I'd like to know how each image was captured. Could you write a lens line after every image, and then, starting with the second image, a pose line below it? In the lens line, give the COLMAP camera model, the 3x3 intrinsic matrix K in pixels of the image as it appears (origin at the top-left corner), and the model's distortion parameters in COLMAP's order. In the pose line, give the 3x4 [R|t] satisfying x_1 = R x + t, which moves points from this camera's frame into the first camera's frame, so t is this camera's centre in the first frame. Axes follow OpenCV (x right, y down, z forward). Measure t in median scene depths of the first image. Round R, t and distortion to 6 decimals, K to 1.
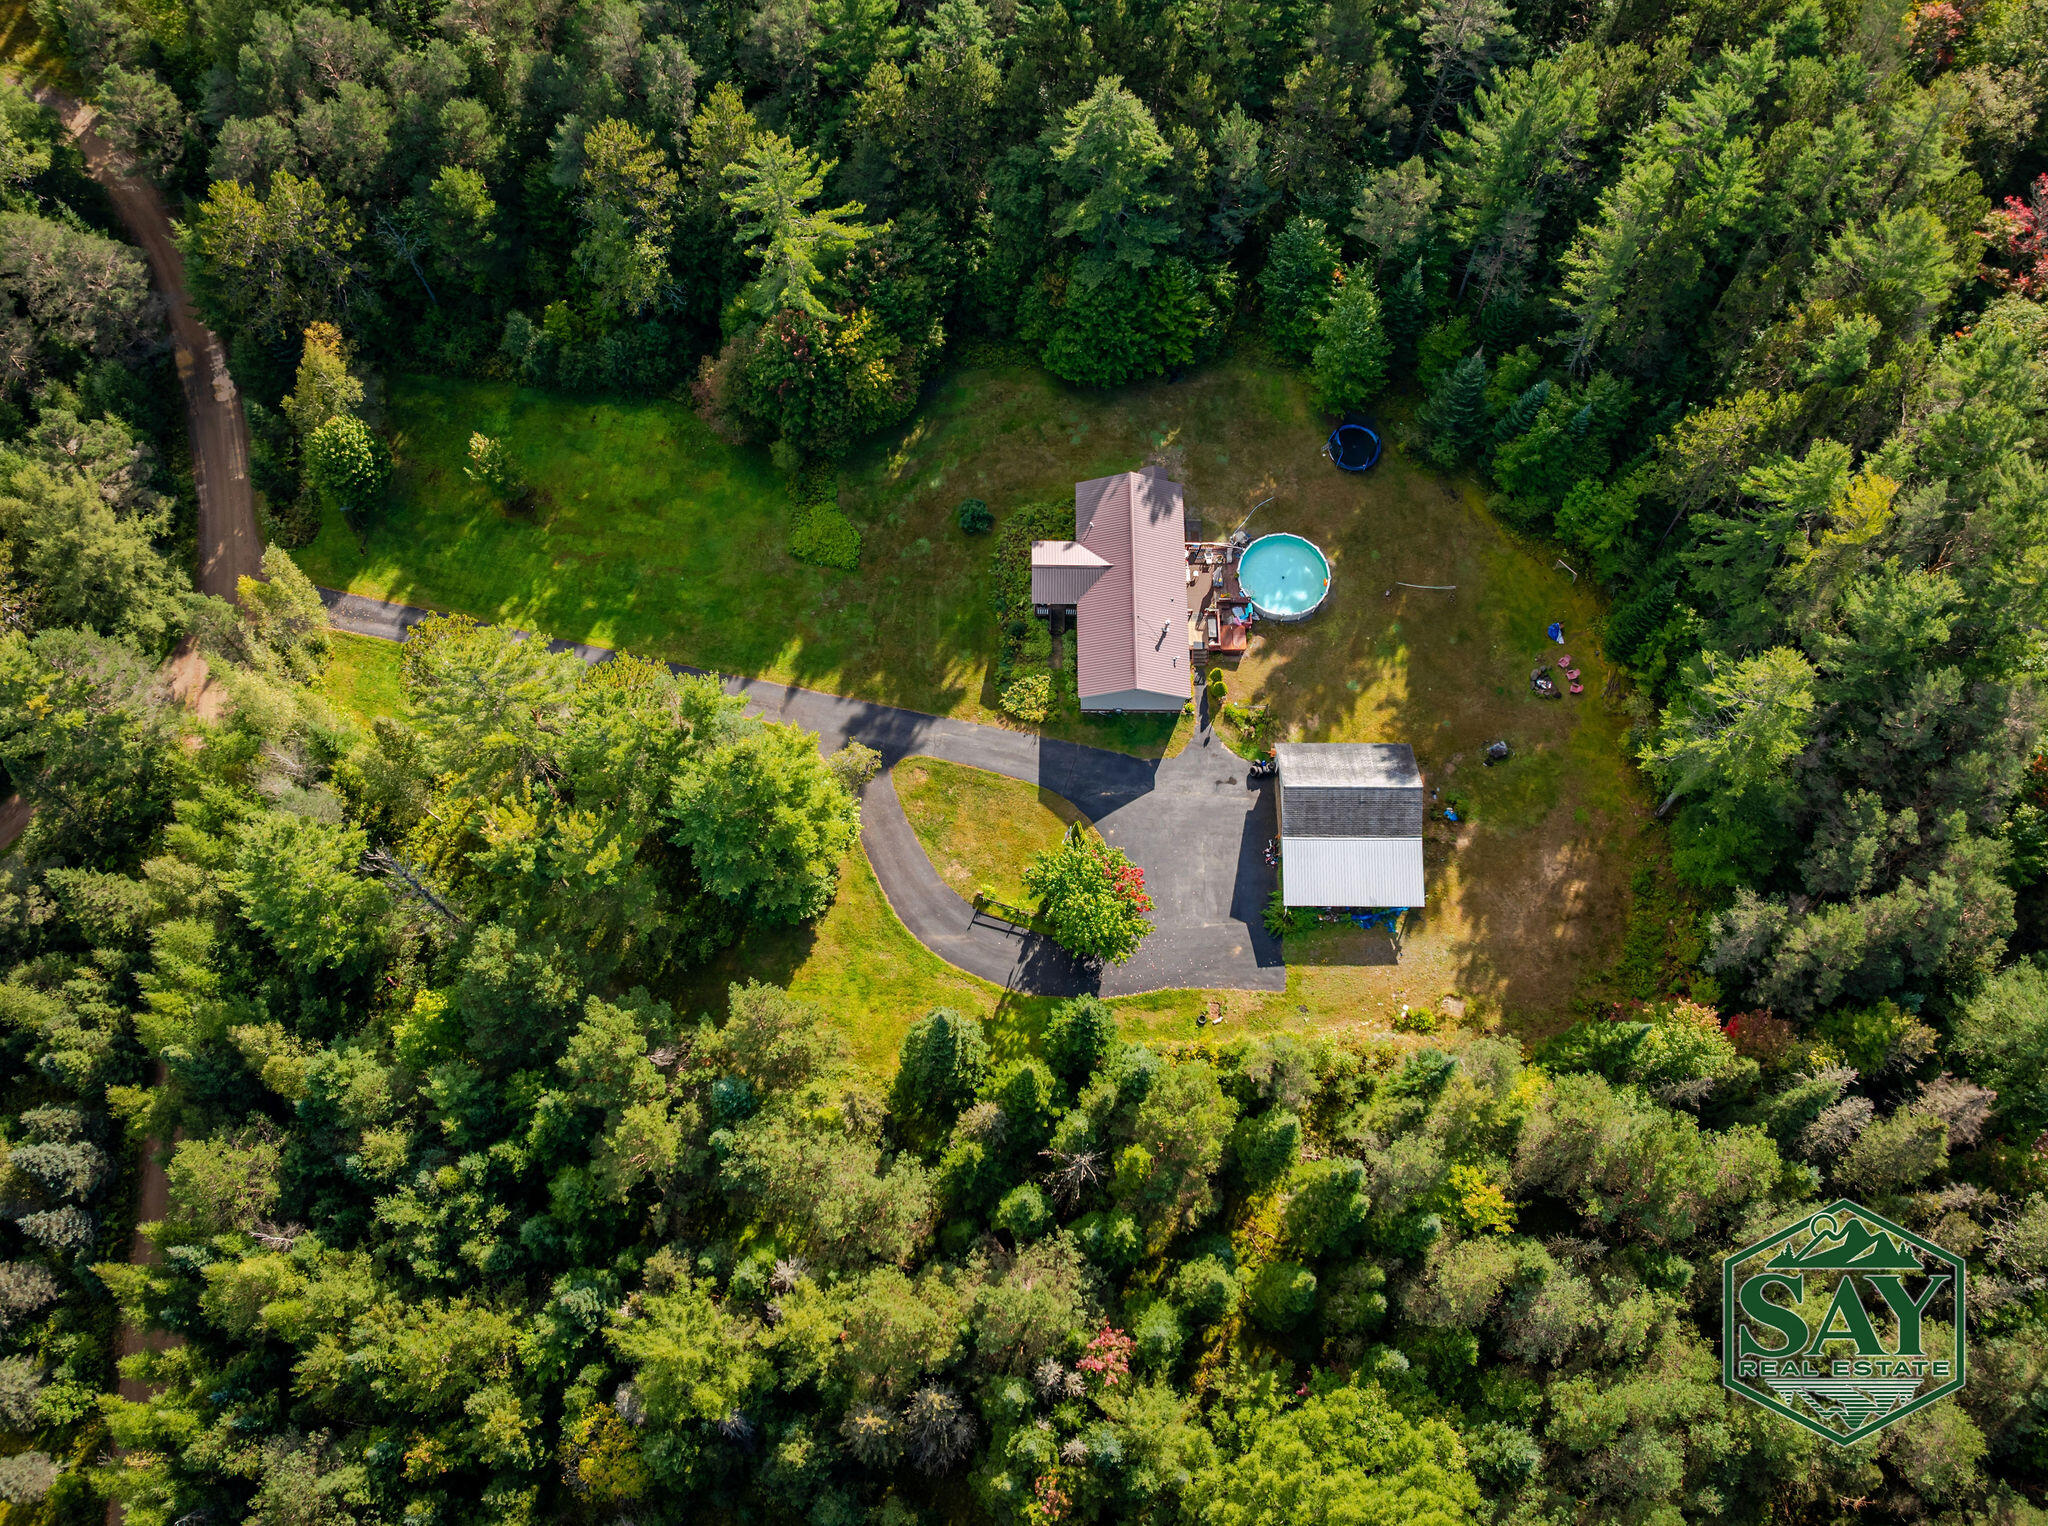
lens RADIAL K [[1425.3, 0, 1029.7], [0, 1425.3, 760.3], [0, 0, 1]] dist [-0.012016, -0.055061]
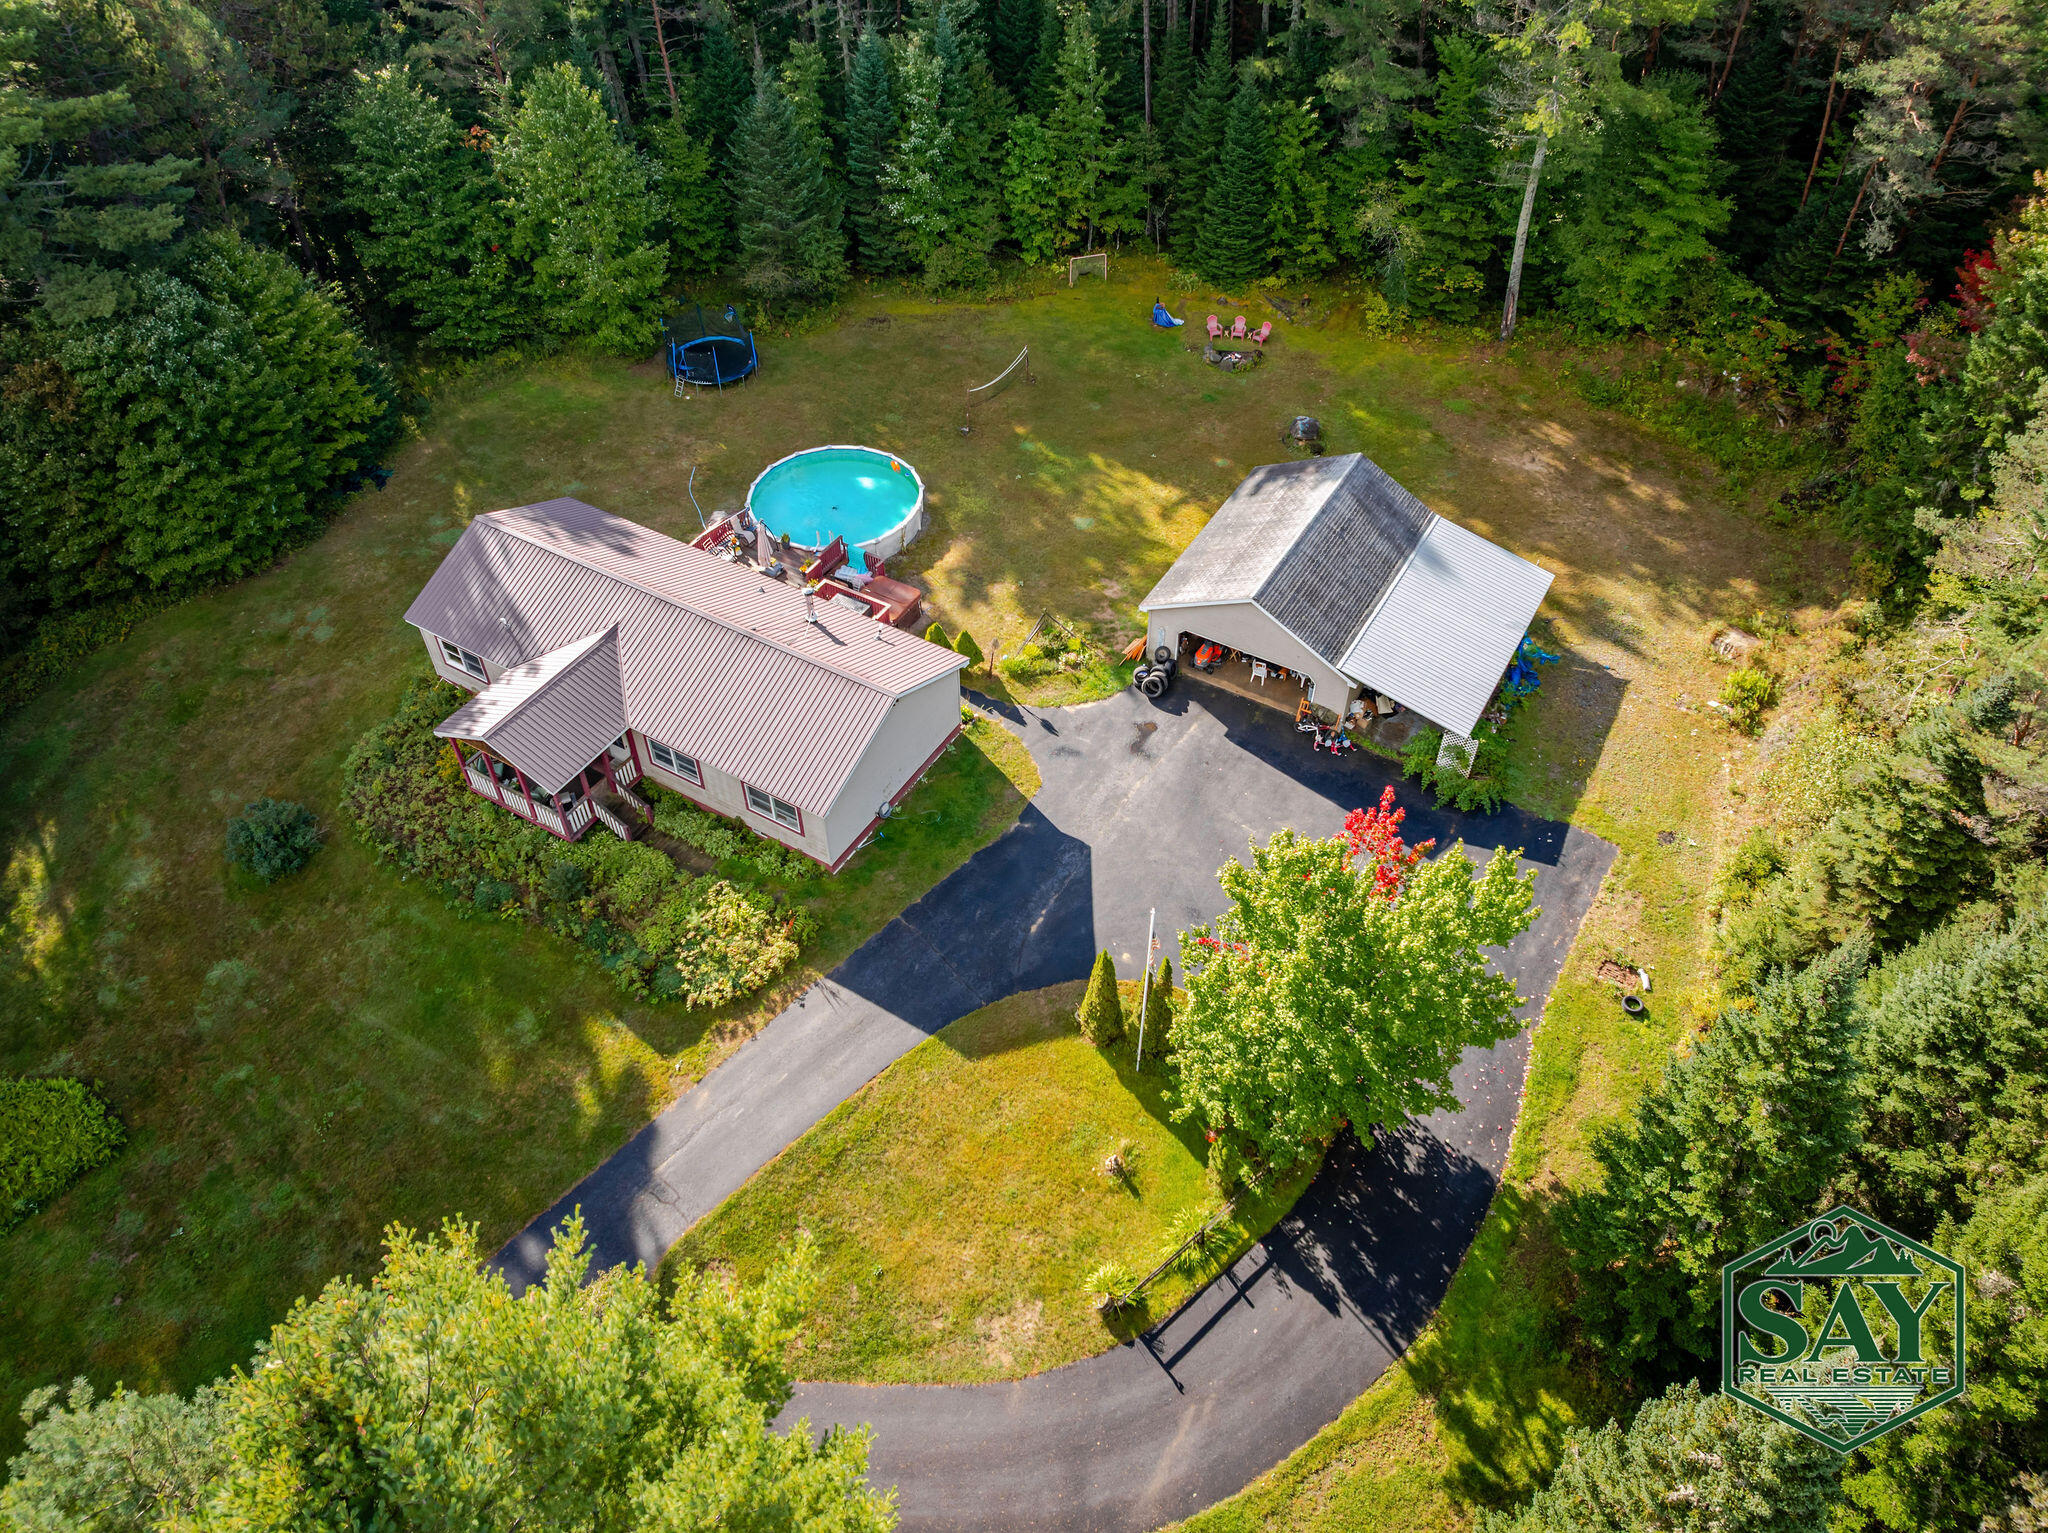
lens RADIAL K [[1425.3, 0, 1029.7], [0, 1425.3, 763.8], [0, 0, 1]] dist [-0.012016, -0.055061]
pose [[0.509588, -0.632293, 0.583546, -0.159131], [0.807960, 0.584837, -0.071869, 0.023400], [-0.295837, 0.508106, 0.808894, 0.629593]]
